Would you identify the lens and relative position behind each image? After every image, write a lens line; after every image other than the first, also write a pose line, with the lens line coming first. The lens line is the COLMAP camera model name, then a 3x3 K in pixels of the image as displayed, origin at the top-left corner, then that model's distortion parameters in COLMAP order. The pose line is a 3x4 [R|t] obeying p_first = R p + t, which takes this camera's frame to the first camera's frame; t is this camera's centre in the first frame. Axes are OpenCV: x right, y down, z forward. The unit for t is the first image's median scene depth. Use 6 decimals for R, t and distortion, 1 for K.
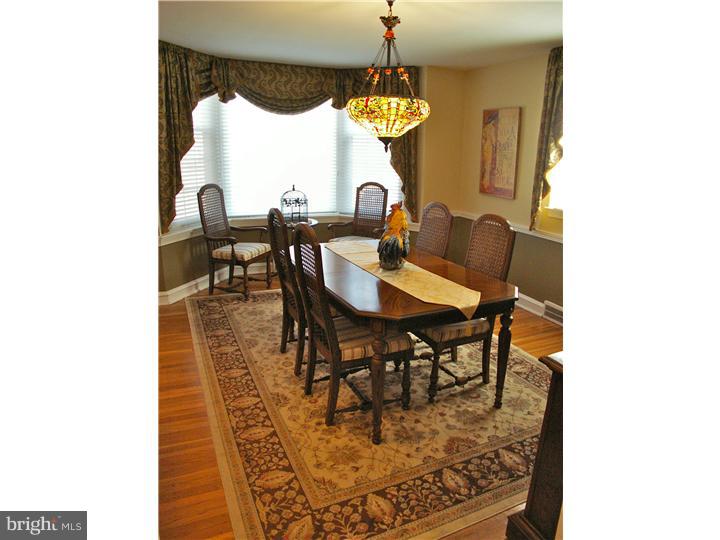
lens RADIAL K [[440.8, 0, 362.8], [0, 440.8, 267.5], [0, 0, 1]] dist [-0.132764, 0.039628]
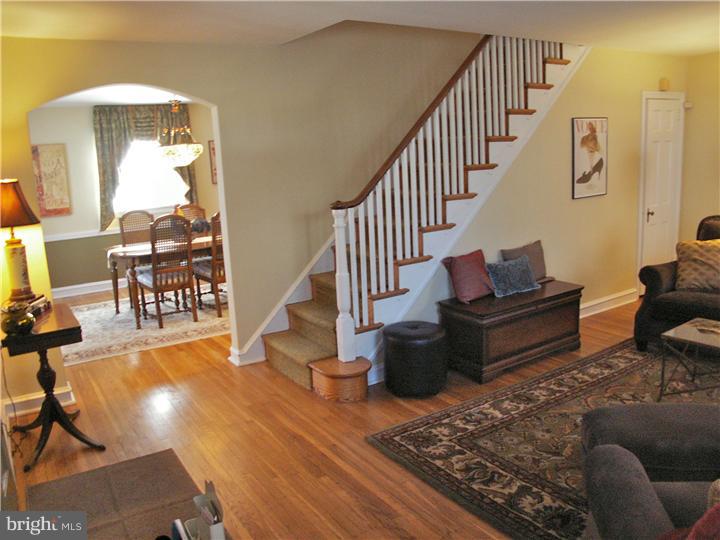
lens RADIAL K [[594.1, 0, 355.0], [0, 594.1, 271.4], [0, 0, 1]] dist [-0.175374, 0.126737]
pose [[-0.145390, -0.215102, 0.965708, -1.876231], [0.309576, 0.917176, 0.250899, -0.217656], [-0.939694, 0.335439, -0.066758, 0.493702]]
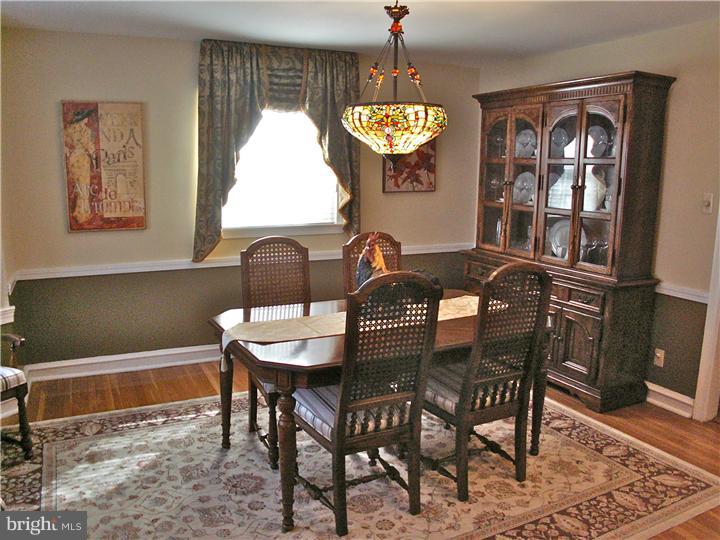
lens RADIAL K [[594.1, 0, 355.0], [0, 594.1, 271.4], [0, 0, 1]] dist [-0.175374, 0.126737]
pose [[-0.031289, -0.204709, 0.978323, -0.806883], [0.256208, 0.944456, 0.205816, -0.261153], [-0.966115, 0.257094, 0.022897, 0.856731]]
